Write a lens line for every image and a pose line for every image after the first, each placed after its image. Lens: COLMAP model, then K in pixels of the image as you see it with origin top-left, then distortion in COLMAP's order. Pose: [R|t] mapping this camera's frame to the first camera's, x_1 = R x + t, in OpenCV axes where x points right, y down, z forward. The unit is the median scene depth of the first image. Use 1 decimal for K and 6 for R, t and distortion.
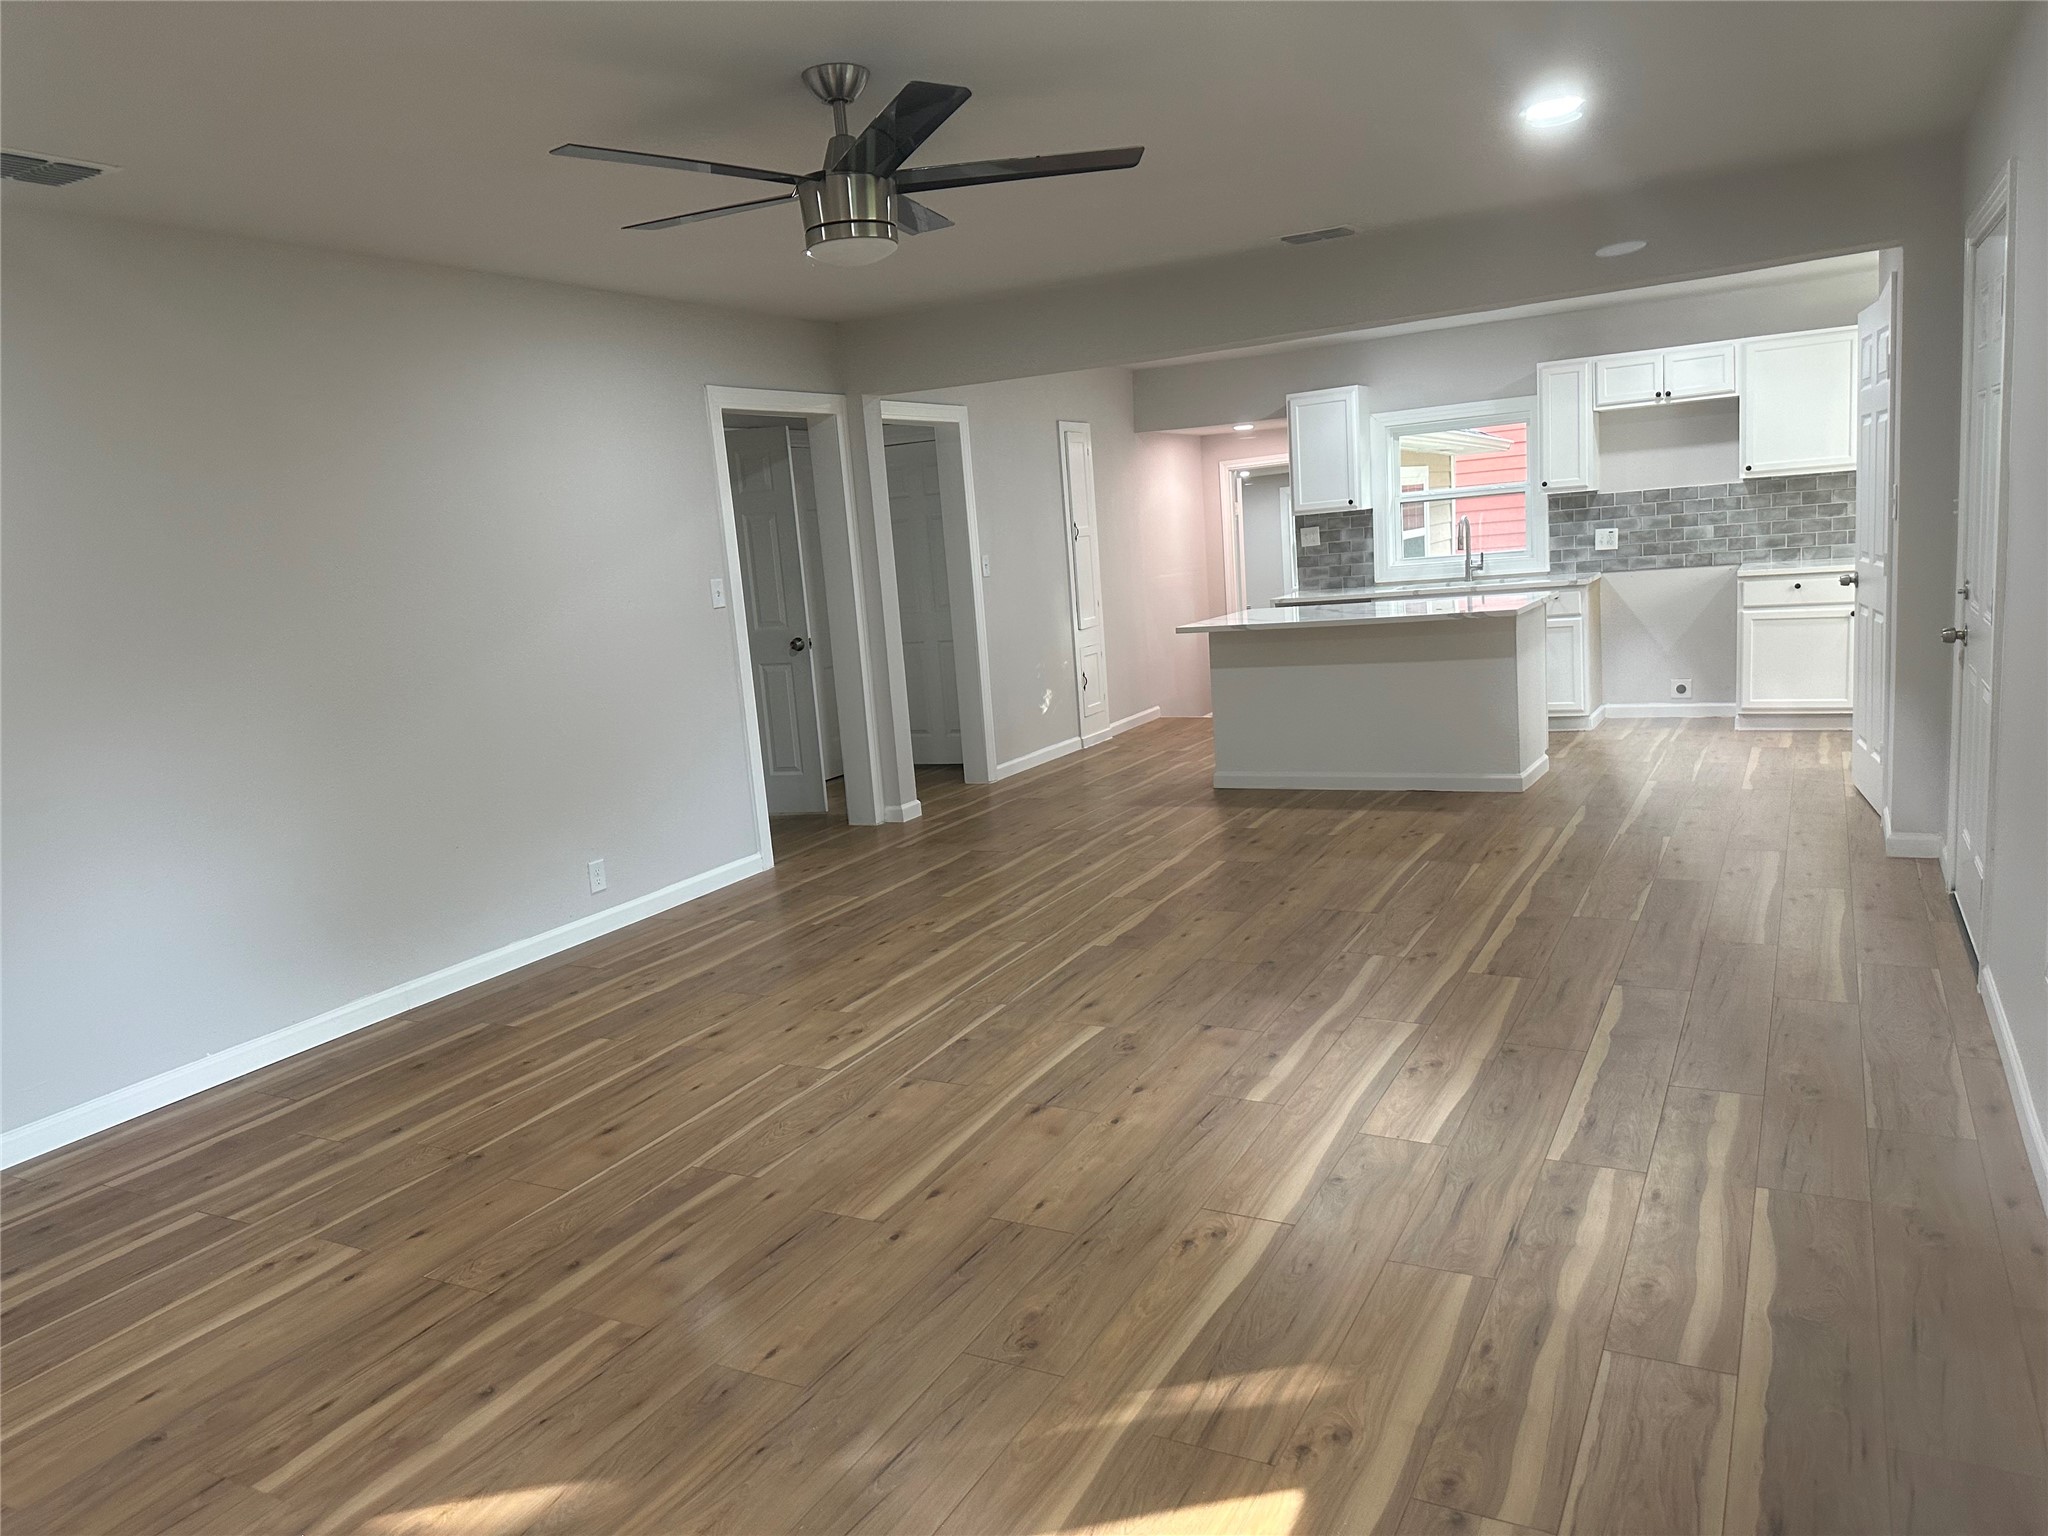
lens RADIAL K [[1426.1, 0, 1019.3], [0, 1426.1, 786.1], [0, 0, 1]] dist [0.169833, -0.343205]
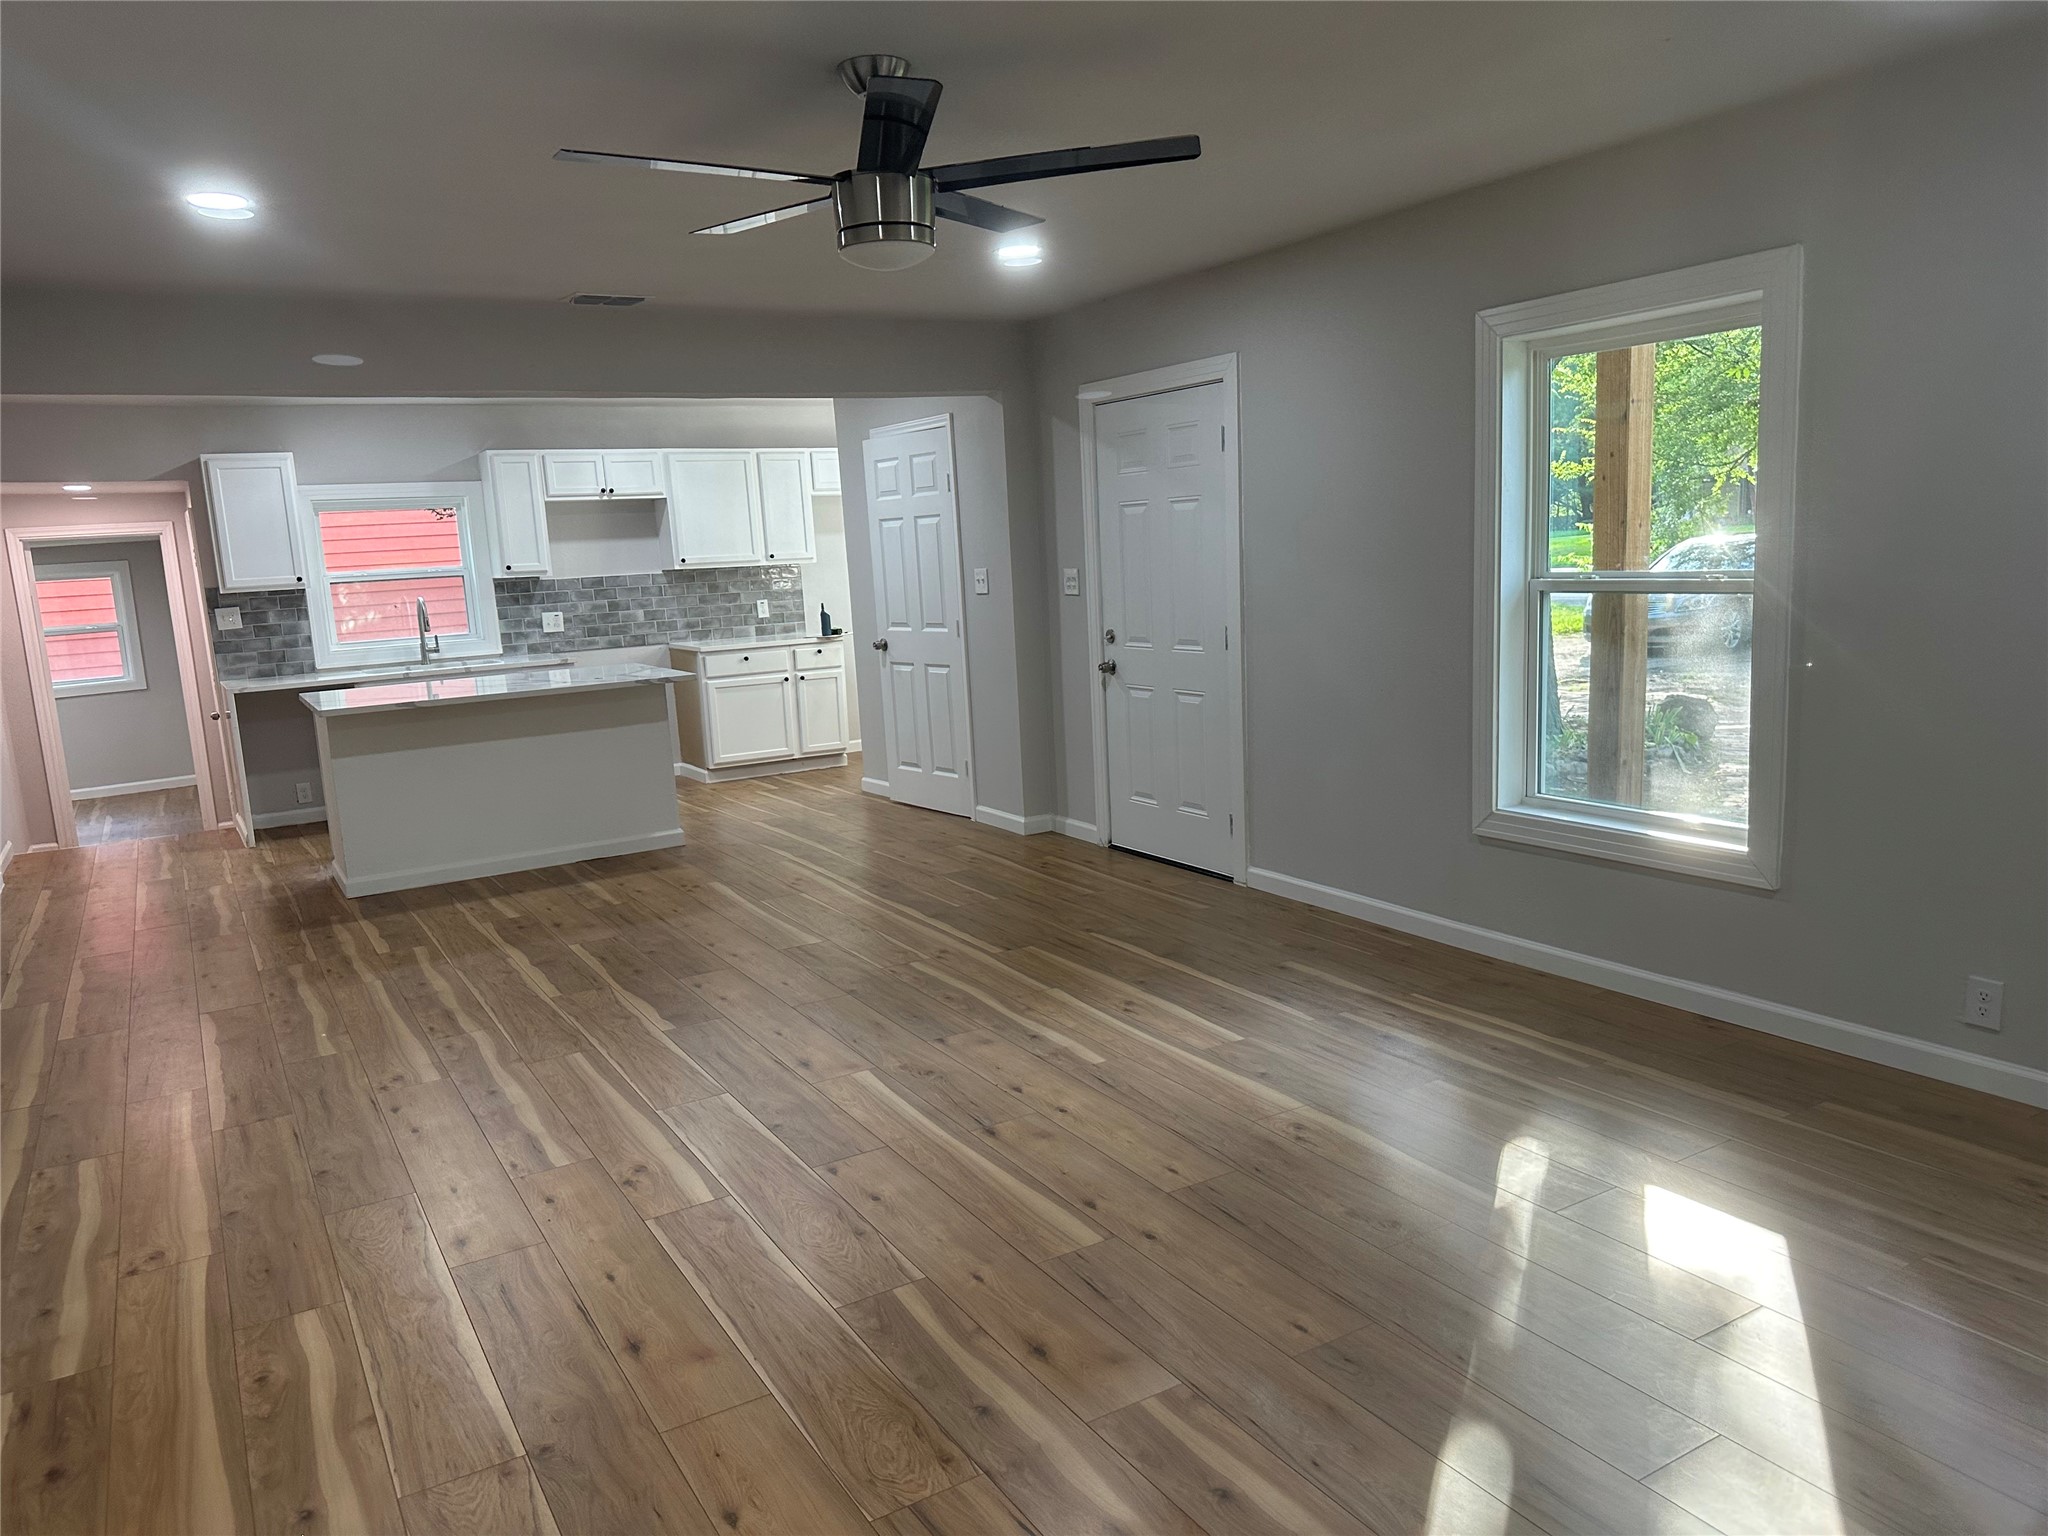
lens RADIAL K [[1426.1, 0, 1019.3], [0, 1426.1, 786.1], [0, 0, 1]] dist [0.169833, -0.343205]
pose [[0.518063, -0.094803, 0.850072, -0.355571], [0.160735, 0.986923, 0.012108, -0.010091], [-0.840104, 0.130364, 0.526527, 0.184212]]
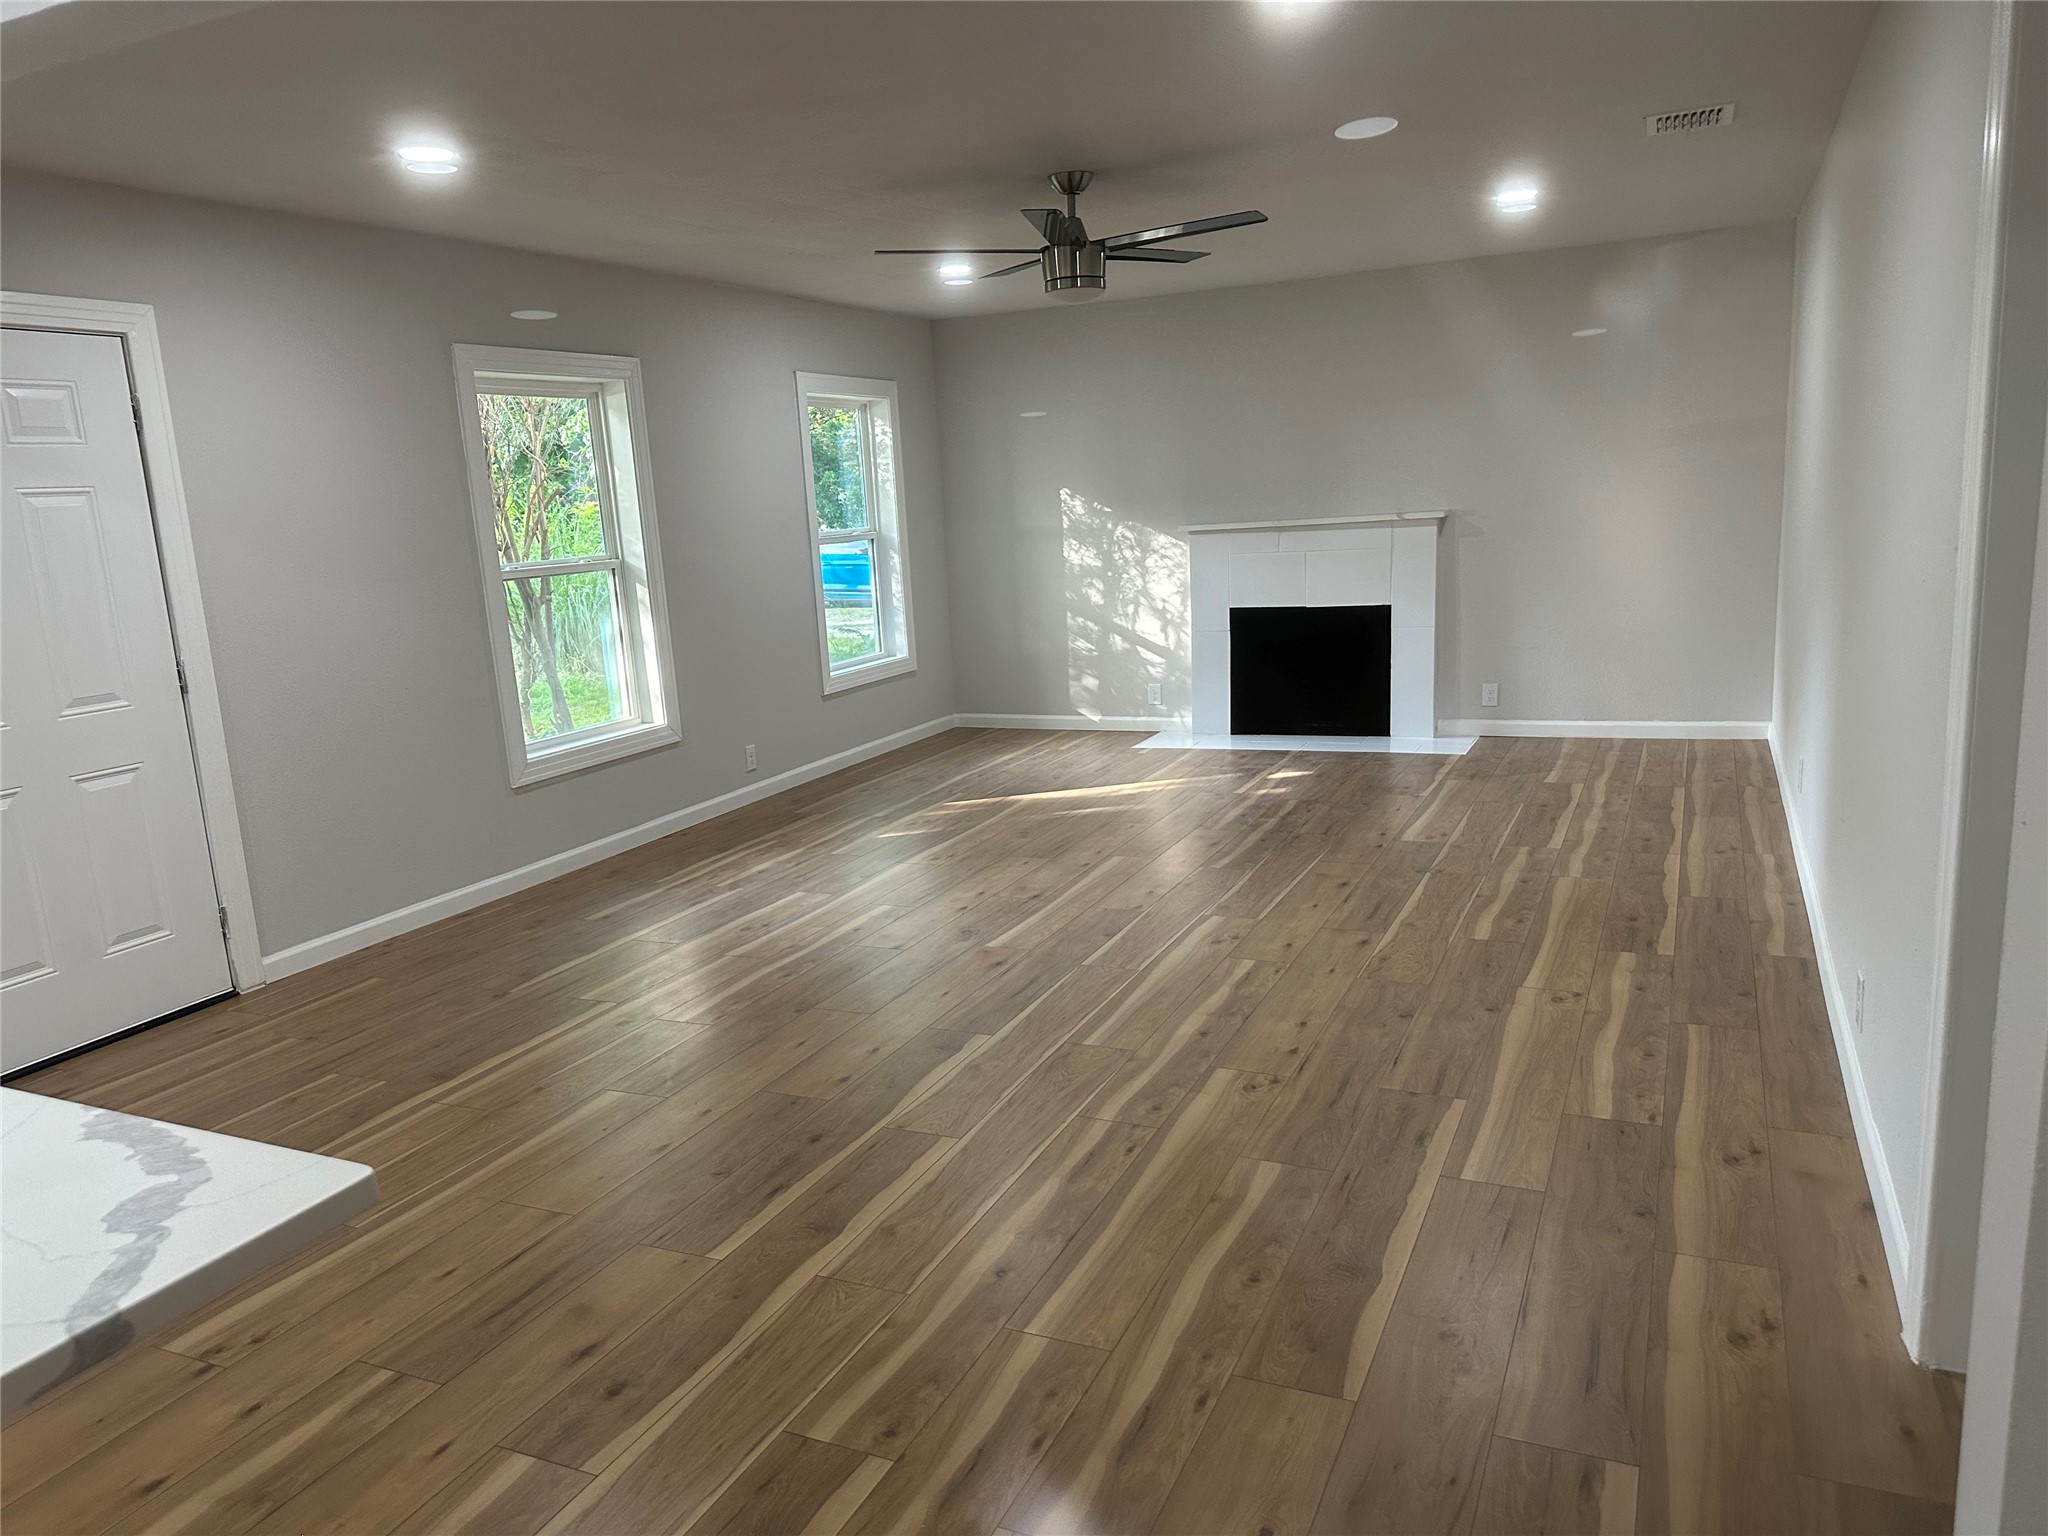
lens RADIAL K [[1430.0, 0, 1014.8], [0, 1430.0, 781.5], [0, 0, 1]] dist [0.159635, -0.247952]
pose [[-0.988515, 0.147854, -0.031252, 0.026494], [0.126007, 0.920584, 0.369657, -0.183511], [0.083425, 0.361474, -0.928642, 1.007251]]
